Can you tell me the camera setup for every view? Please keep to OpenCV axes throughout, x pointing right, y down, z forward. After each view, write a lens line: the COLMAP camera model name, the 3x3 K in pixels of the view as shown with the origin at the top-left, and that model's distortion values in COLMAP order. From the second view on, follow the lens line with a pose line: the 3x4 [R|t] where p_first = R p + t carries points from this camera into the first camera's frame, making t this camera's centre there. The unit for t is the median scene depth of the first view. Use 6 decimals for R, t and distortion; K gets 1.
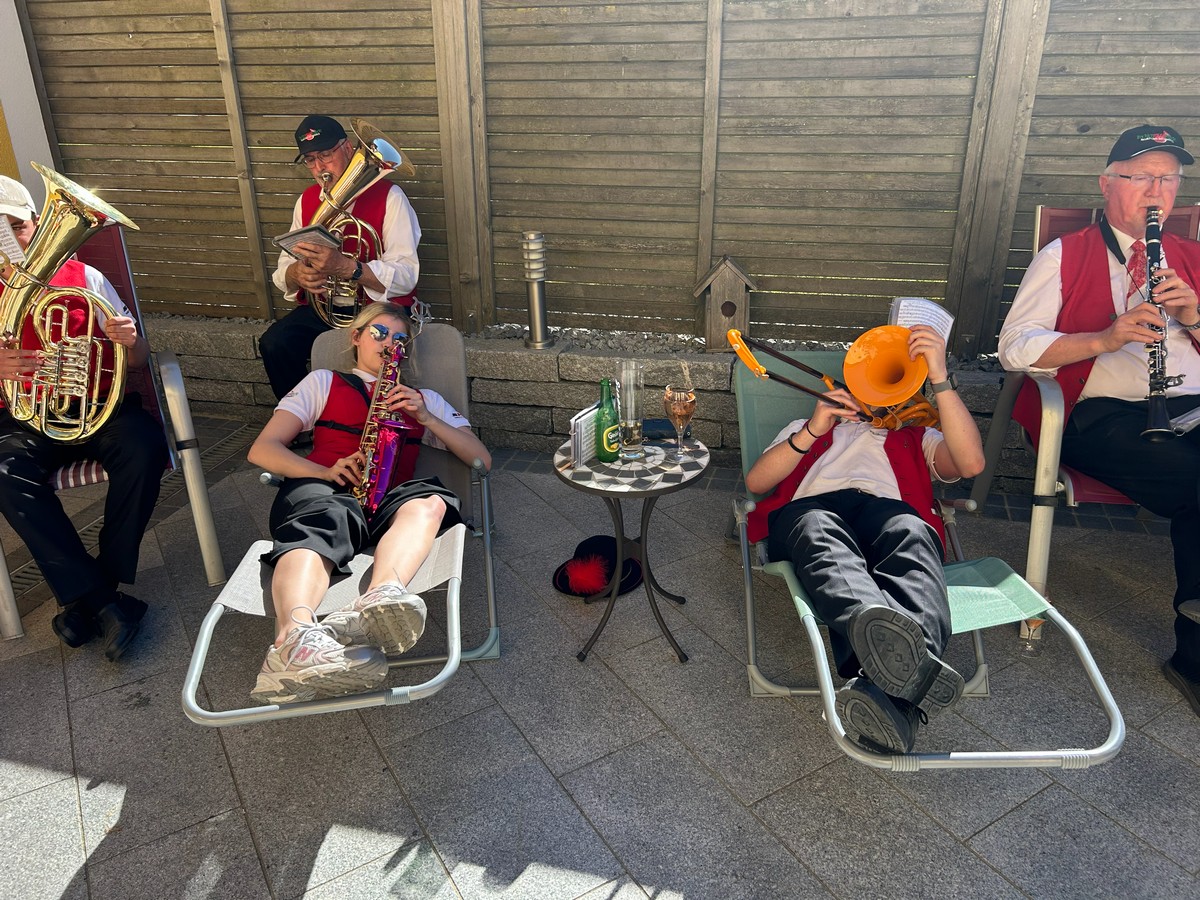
lens RADIAL K [[900.6, 0, 600.3], [0, 900.6, 455.4], [0, 0, 1]] dist [-0.000114, -0.023540]
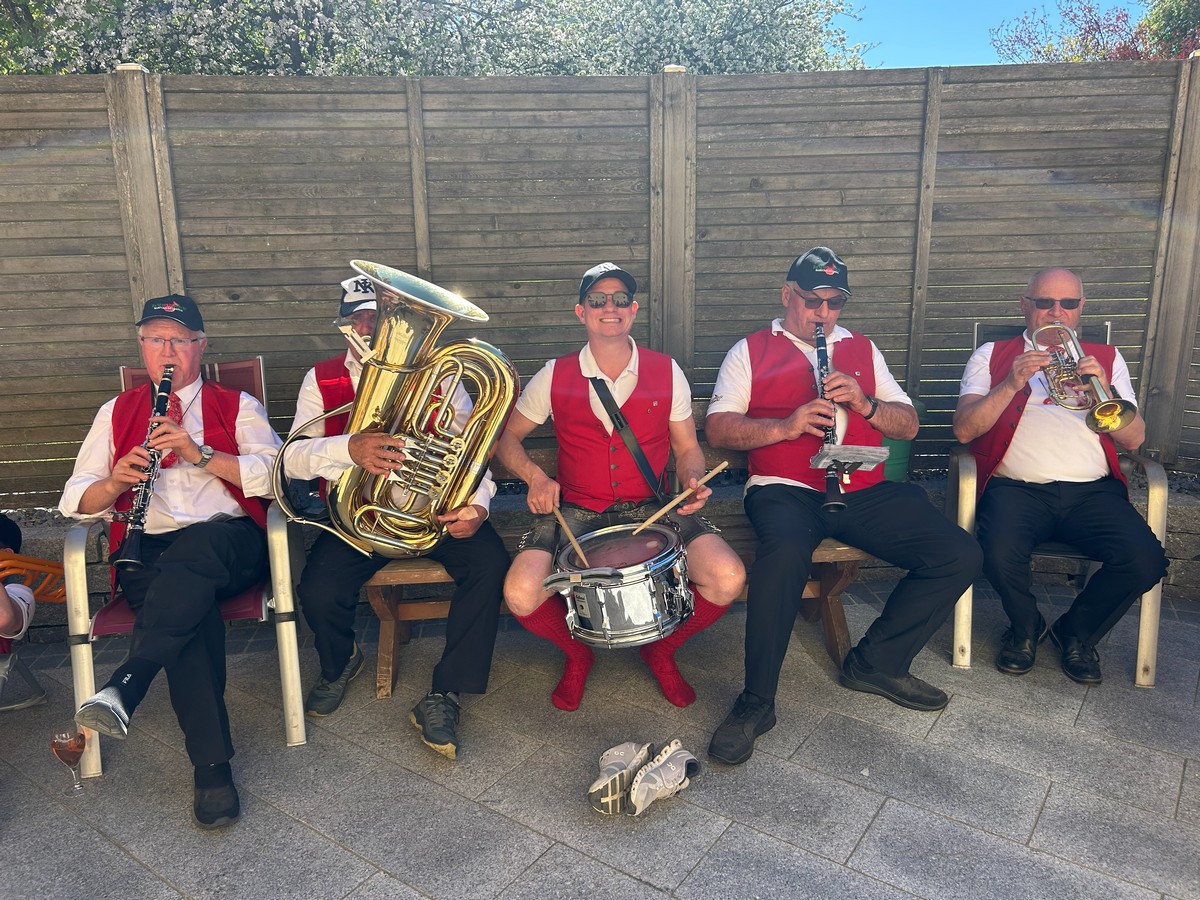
lens RADIAL K [[900.6, 0, 599.9], [0, 900.6, 444.0], [0, 0, 1]] dist [-0.000114, -0.023540]
pose [[0.898001, -0.094449, 0.429738, 0.439919], [0.169590, 0.975523, -0.139980, 0.055596], [-0.405998, 0.198582, 0.892038, -0.167855]]
